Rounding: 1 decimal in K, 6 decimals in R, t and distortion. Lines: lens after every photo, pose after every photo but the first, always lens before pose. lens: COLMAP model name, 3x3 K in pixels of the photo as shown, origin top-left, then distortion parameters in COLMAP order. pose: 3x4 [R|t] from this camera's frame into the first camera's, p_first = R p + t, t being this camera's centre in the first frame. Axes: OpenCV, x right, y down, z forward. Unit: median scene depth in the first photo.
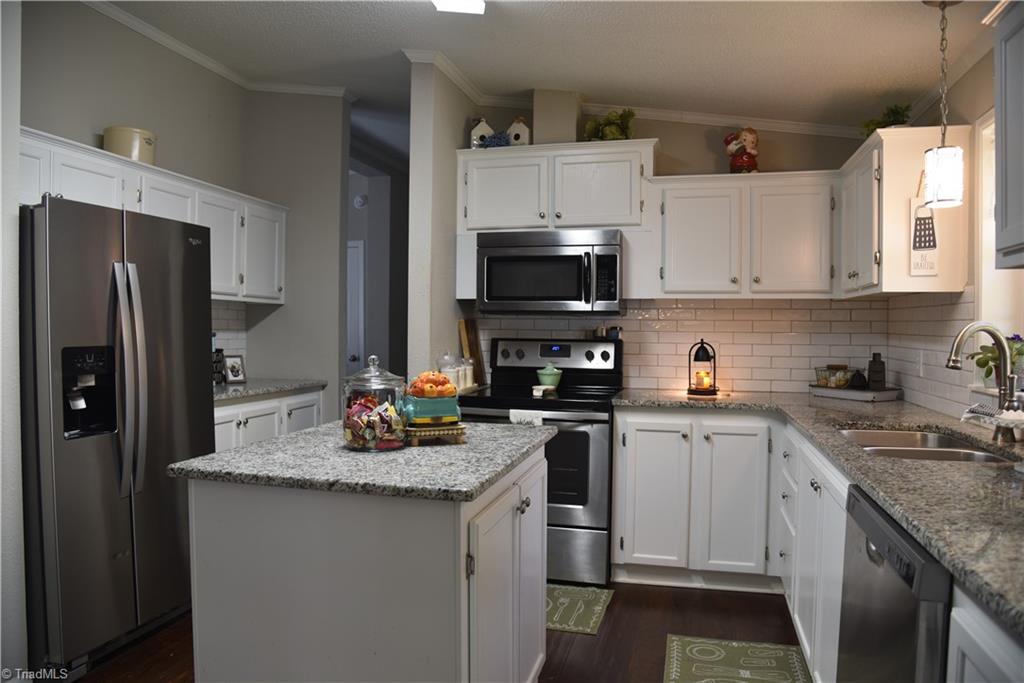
lens RADIAL K [[708.1, 0, 511.8], [0, 708.1, 341.6], [0, 0, 1]] dist [-0.064952, 0.016061]
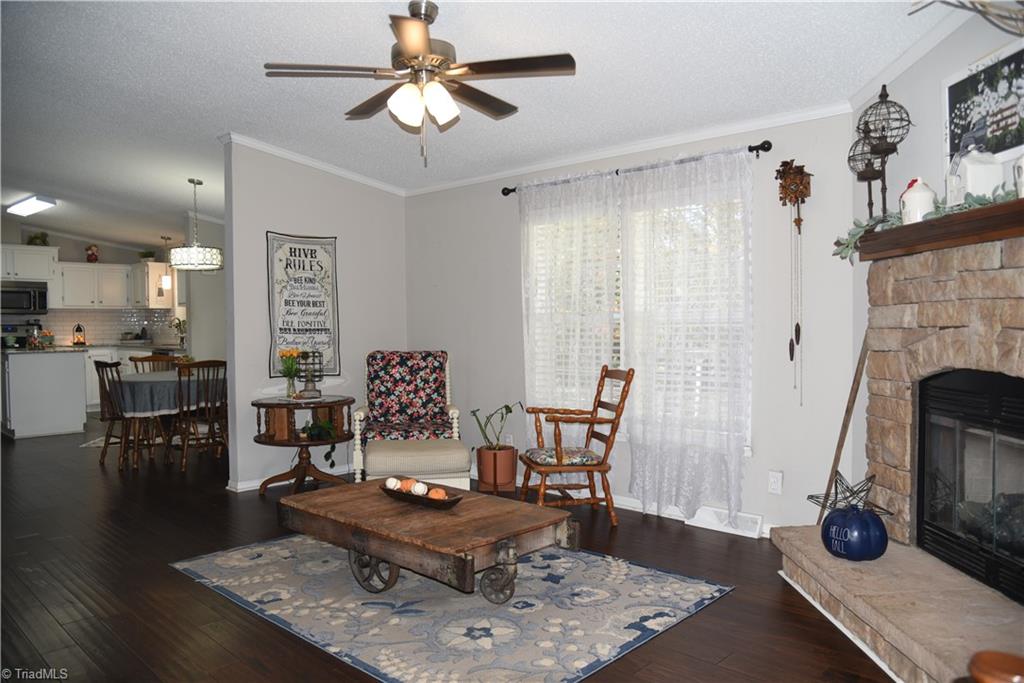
lens RADIAL K [[708.1, 0, 517.2], [0, 708.1, 345.9], [0, 0, 1]] dist [-0.064952, 0.016061]
pose [[0.497598, -0.034661, 0.866715, -1.186202], [0.027892, 0.999324, 0.023951, 0.064760], [-0.866959, 0.012256, 0.498228, -1.754707]]
